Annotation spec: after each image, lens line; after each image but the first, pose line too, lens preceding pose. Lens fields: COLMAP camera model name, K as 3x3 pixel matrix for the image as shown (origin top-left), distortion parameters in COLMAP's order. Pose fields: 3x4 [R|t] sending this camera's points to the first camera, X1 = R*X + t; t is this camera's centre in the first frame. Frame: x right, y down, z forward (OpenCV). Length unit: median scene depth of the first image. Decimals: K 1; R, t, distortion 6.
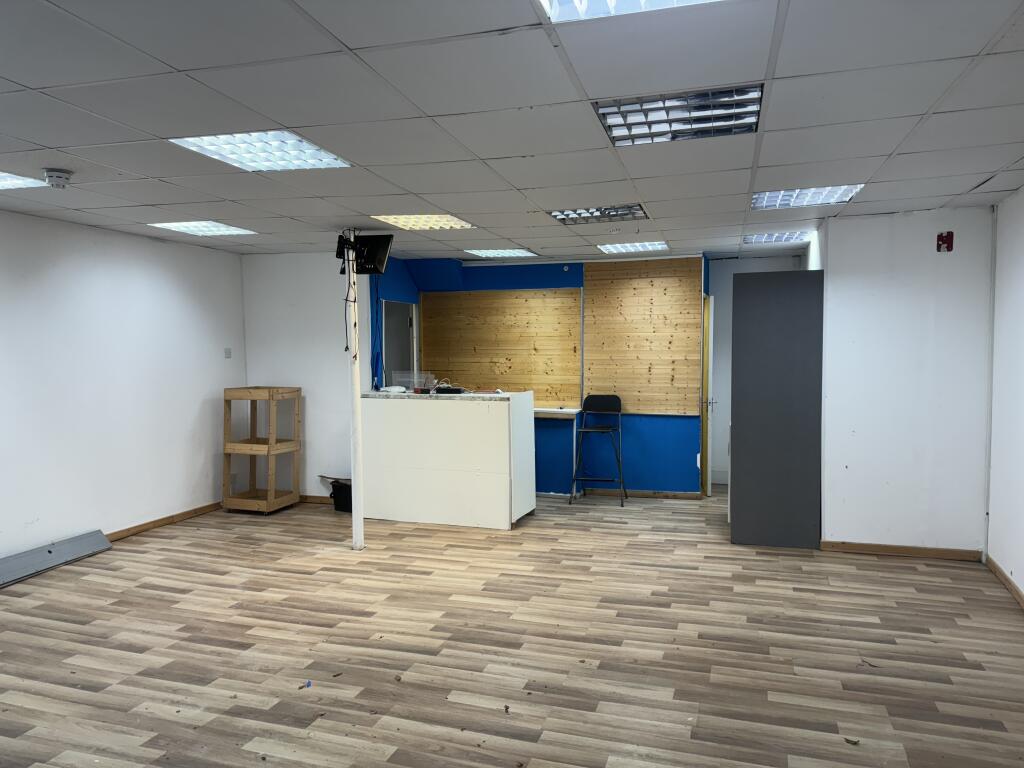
lens RADIAL K [[715.2, 0, 505.8], [0, 715.2, 384.9], [0, 0, 1]] dist [0.108917, -0.154827]
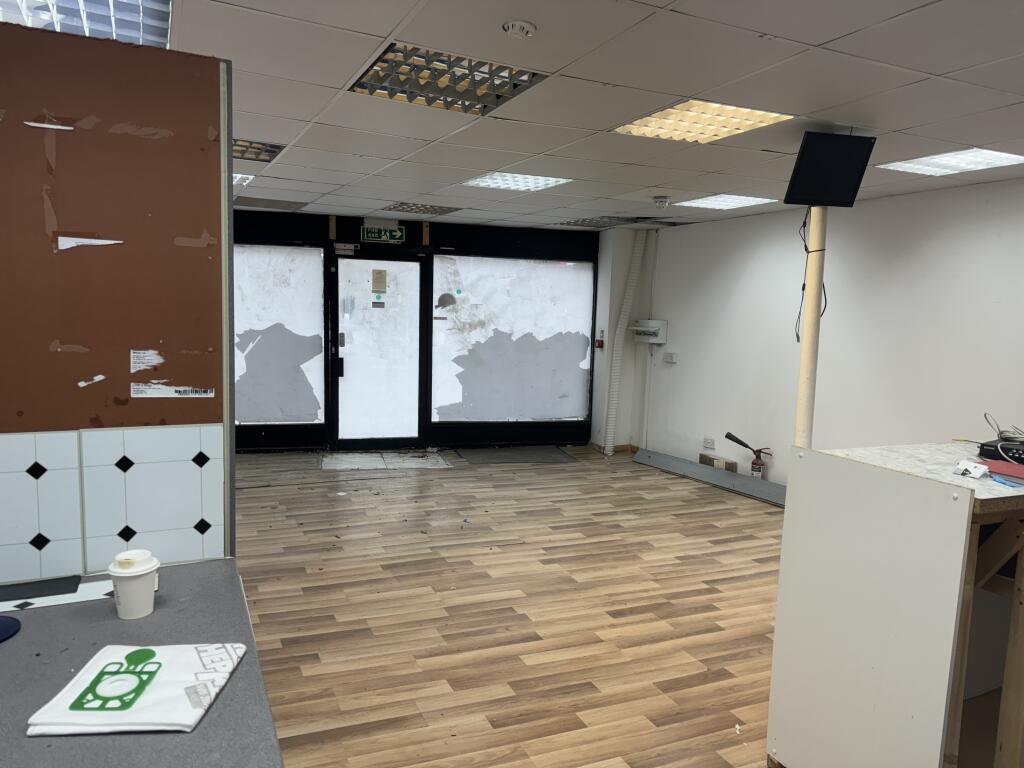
lens RADIAL K [[715.2, 0, 505.8], [0, 715.2, 384.9], [0, 0, 1]] dist [0.108917, -0.154827]
pose [[-0.730113, 0.053498, -0.681229, 0.524387], [-0.066166, 0.986711, 0.148401, -0.091361], [0.680116, 0.153423, -0.716871, 1.550850]]
